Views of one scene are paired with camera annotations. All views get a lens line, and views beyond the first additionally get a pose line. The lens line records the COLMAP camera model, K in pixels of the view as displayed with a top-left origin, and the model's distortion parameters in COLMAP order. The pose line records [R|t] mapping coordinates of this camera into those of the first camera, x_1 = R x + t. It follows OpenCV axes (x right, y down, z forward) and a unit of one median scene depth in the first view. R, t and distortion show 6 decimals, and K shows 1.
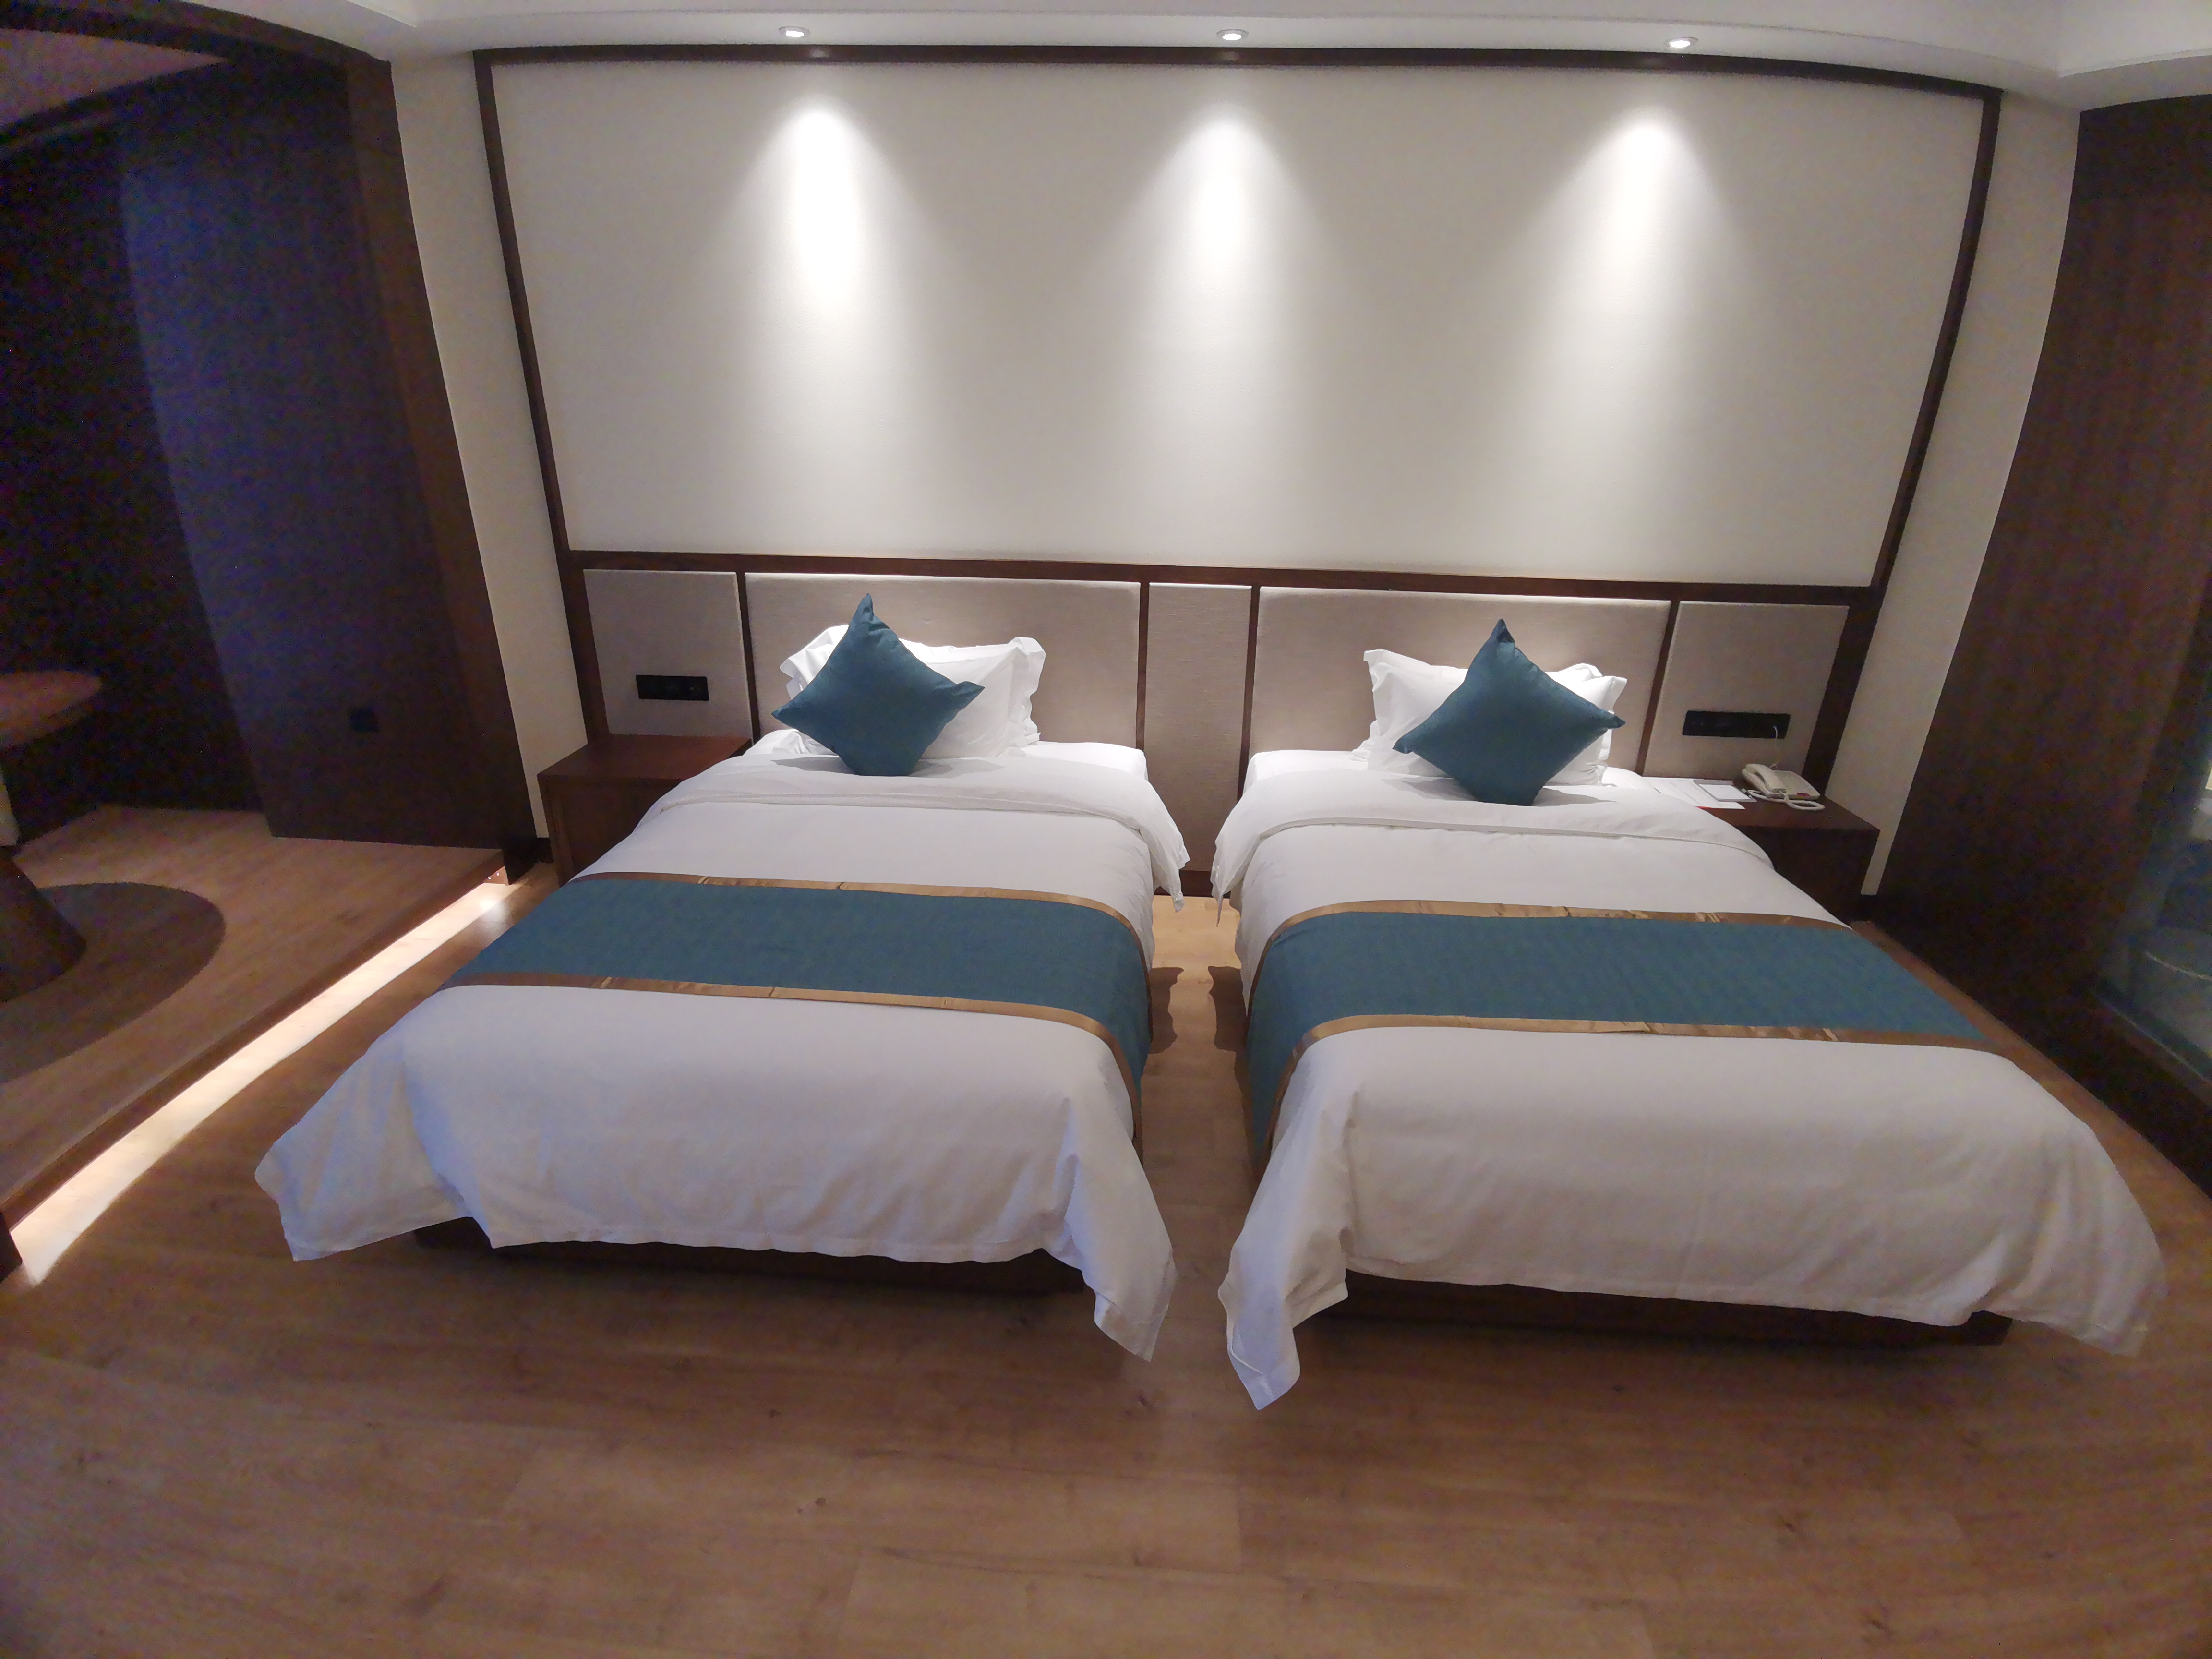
lens RADIAL K [[1062.0, 0, 1113.9], [0, 1062.0, 829.4], [0, 0, 1]] dist [-0.014203, -0.002273]
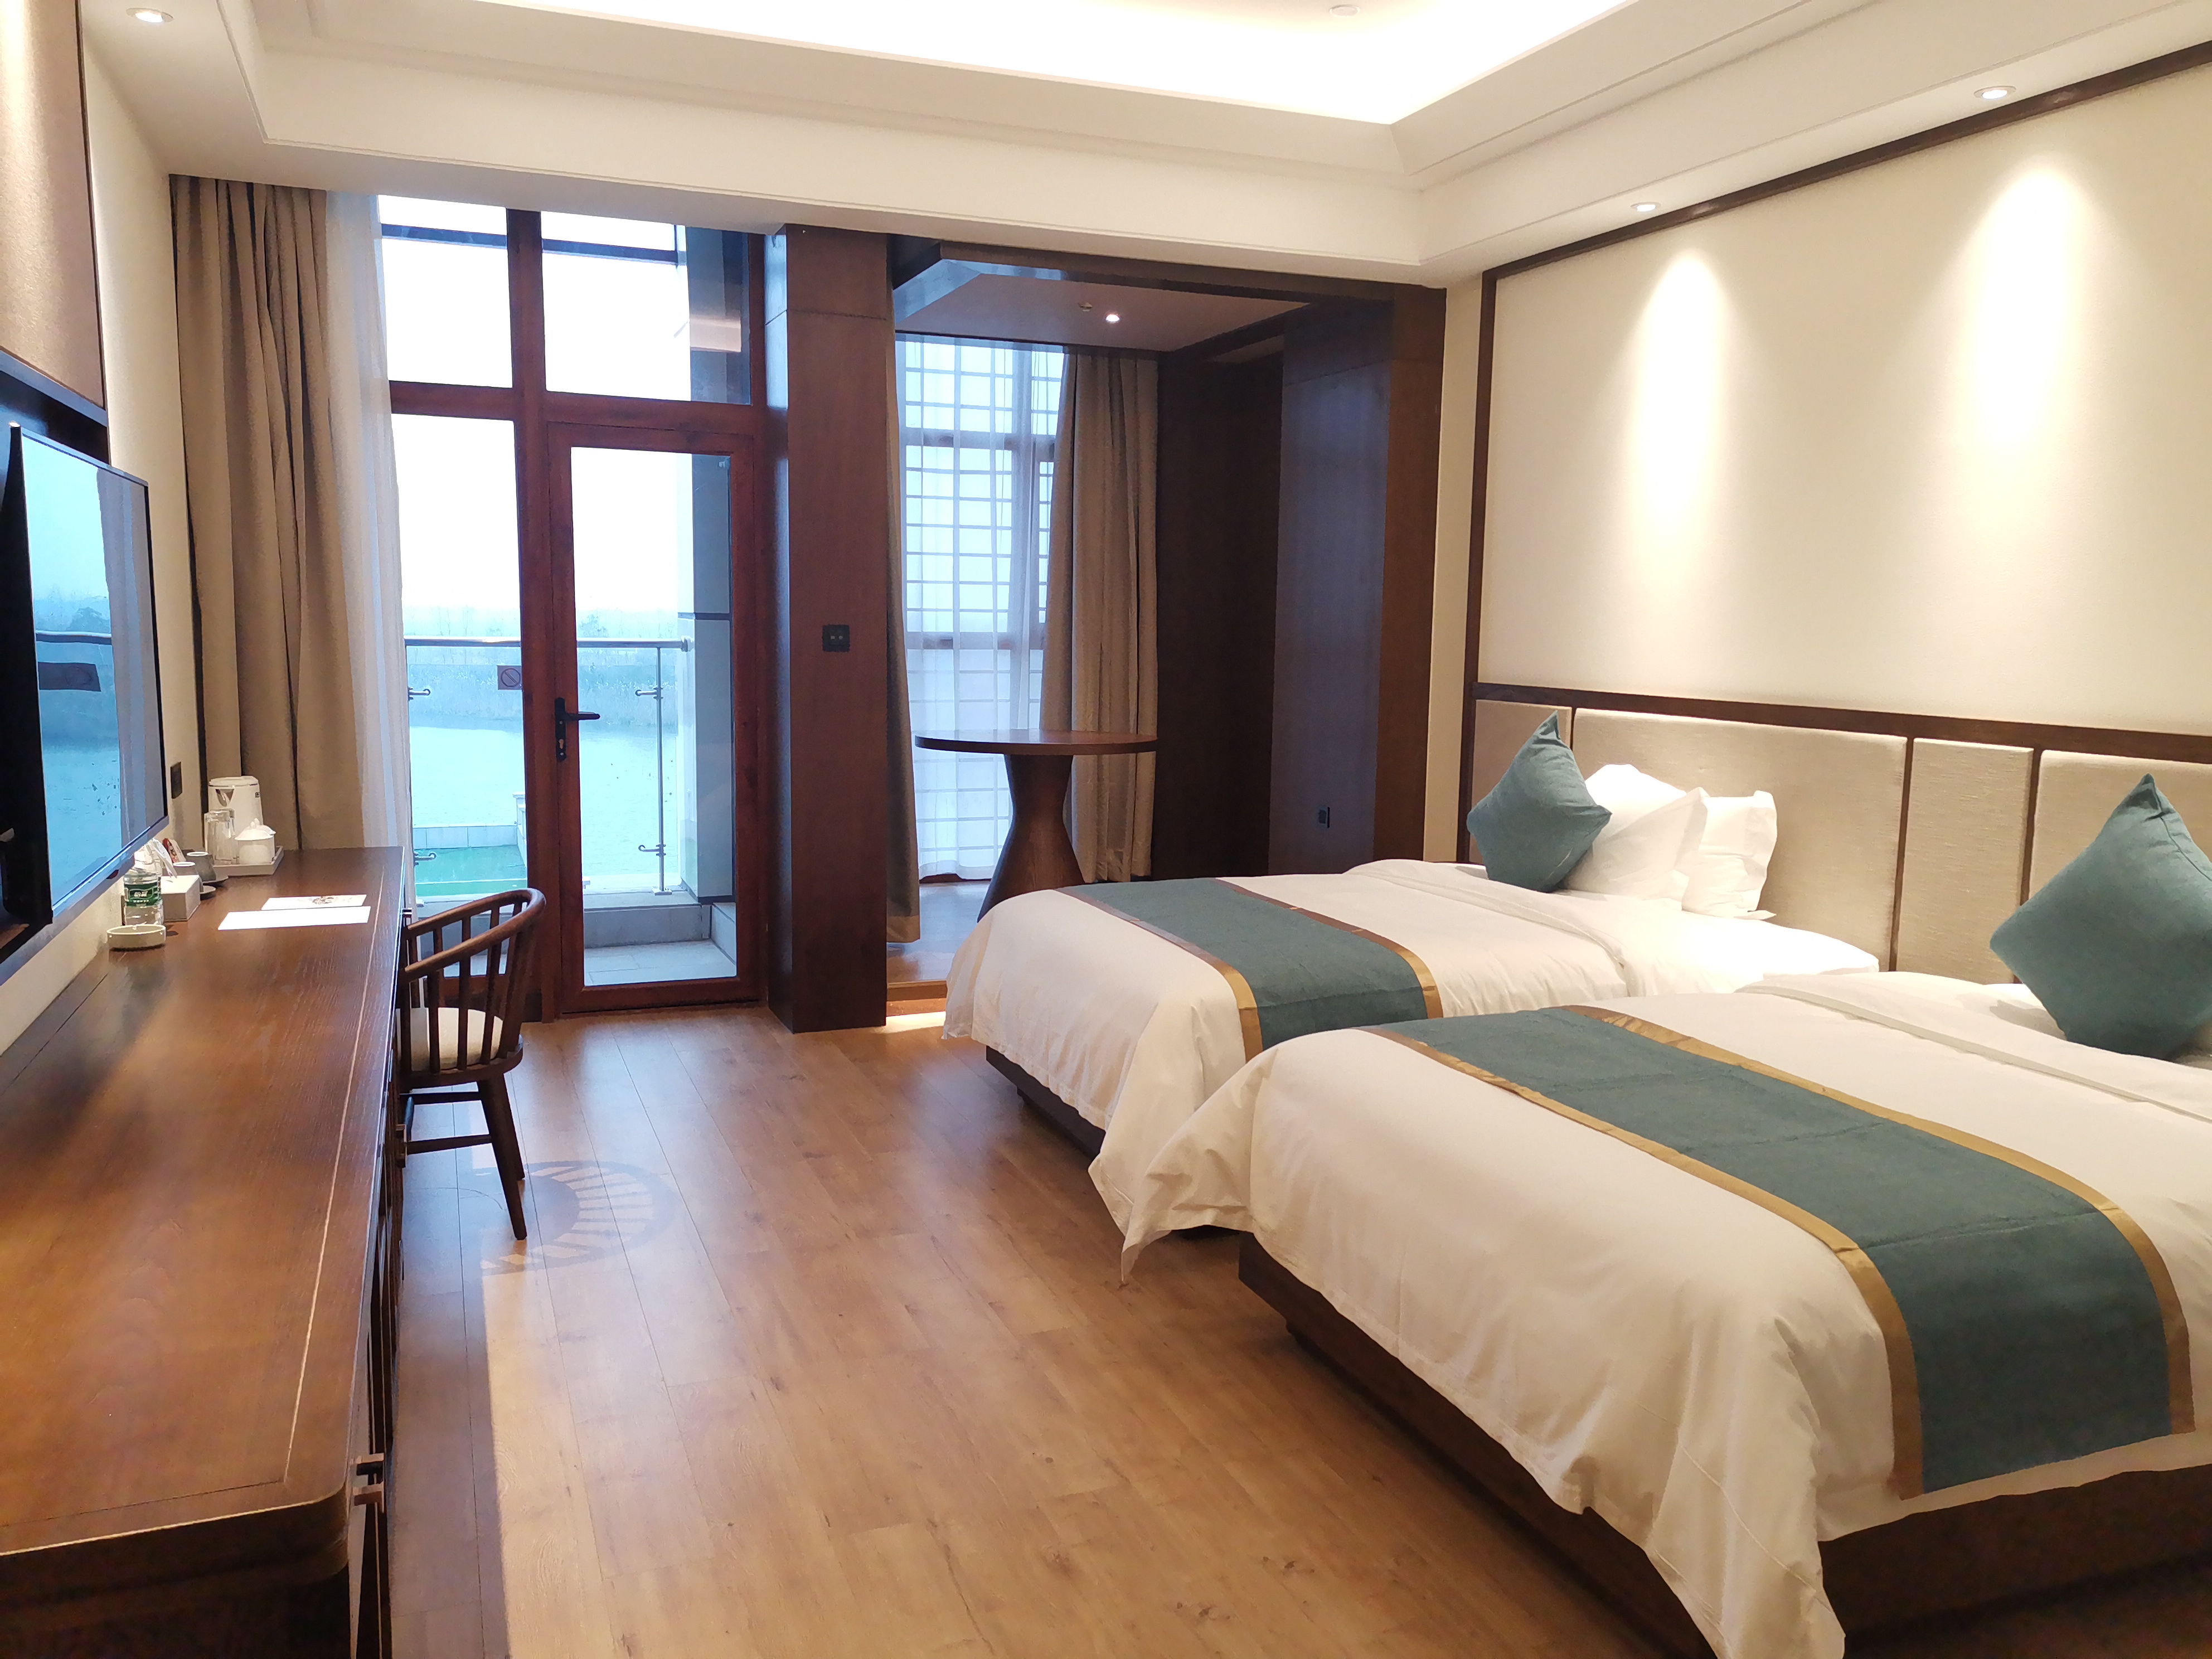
lens RADIAL K [[1710.5, 0, 1109.8], [0, 1710.5, 839.2], [0, 0, 1]] dist [0.029577, -0.011064]
pose [[0.425062, 0.107640, -0.898741, 0.998497], [-0.348903, 0.935662, -0.052953, 0.113413], [0.835218, 0.336081, 0.435270, 0.004009]]
